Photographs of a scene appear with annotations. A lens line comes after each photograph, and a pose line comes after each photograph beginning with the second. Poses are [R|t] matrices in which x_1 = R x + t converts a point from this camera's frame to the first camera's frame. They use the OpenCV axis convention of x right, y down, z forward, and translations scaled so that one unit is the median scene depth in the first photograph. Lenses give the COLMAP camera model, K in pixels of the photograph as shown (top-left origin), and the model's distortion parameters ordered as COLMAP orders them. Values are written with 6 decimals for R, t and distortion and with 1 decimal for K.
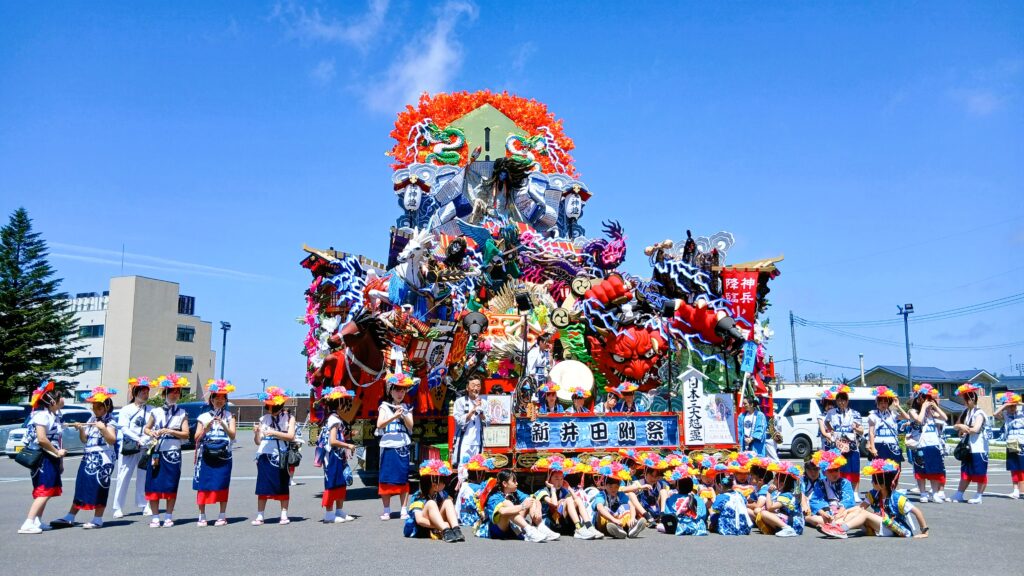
lens RADIAL K [[761.9, 0, 512.0], [0, 761.9, 288.0], [0, 0, 1]] dist [0.000993, -0.003842]
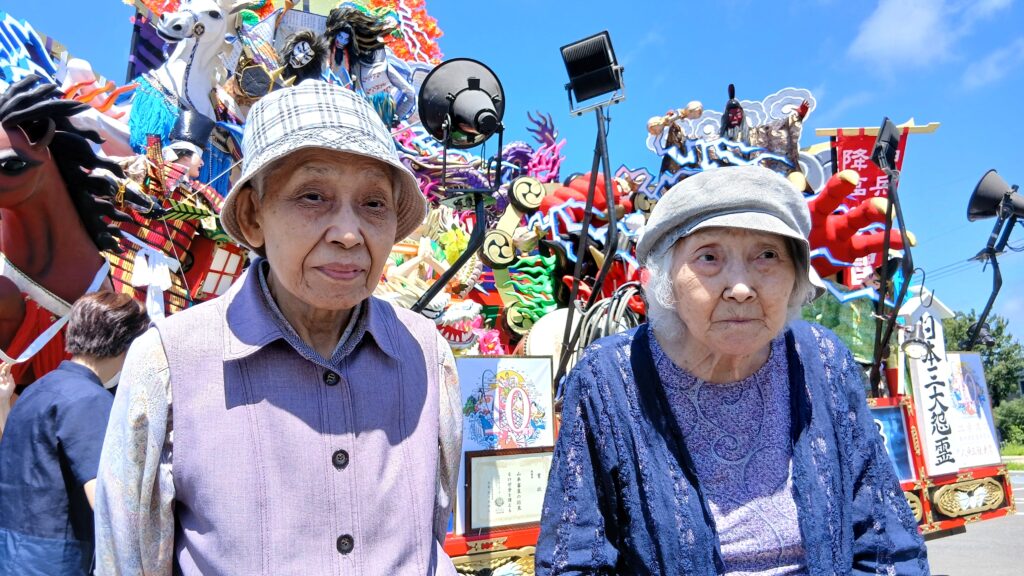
lens RADIAL K [[761.9, 0, 512.0], [0, 761.9, 288.0], [0, 0, 1]] dist [0.000993, -0.003842]
pose [[0.950222, 0.002864, 0.311561, -0.088515], [0.015869, 0.998215, -0.057573, 0.098312], [-0.311170, 0.059651, 0.948480, 0.531314]]
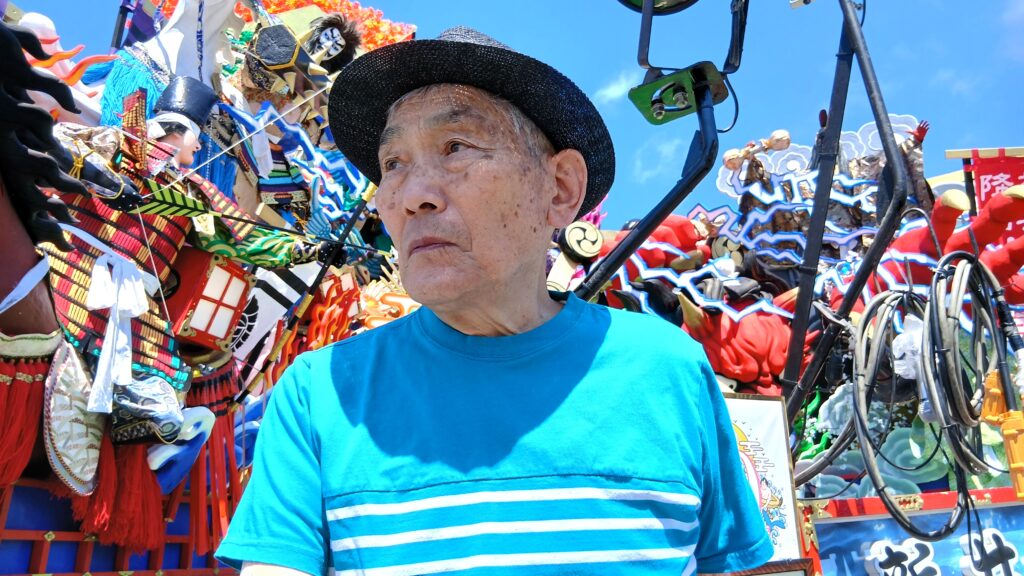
lens RADIAL K [[762.0, 0, 502.4], [0, 762.0, 281.4], [0, 0, 1]] dist [0.002875, -0.005999]
pose [[0.949865, 0.039790, 0.310117, -0.095320], [0.021650, 0.981118, -0.192196, 0.111343], [-0.311909, 0.189274, 0.931068, 0.637861]]
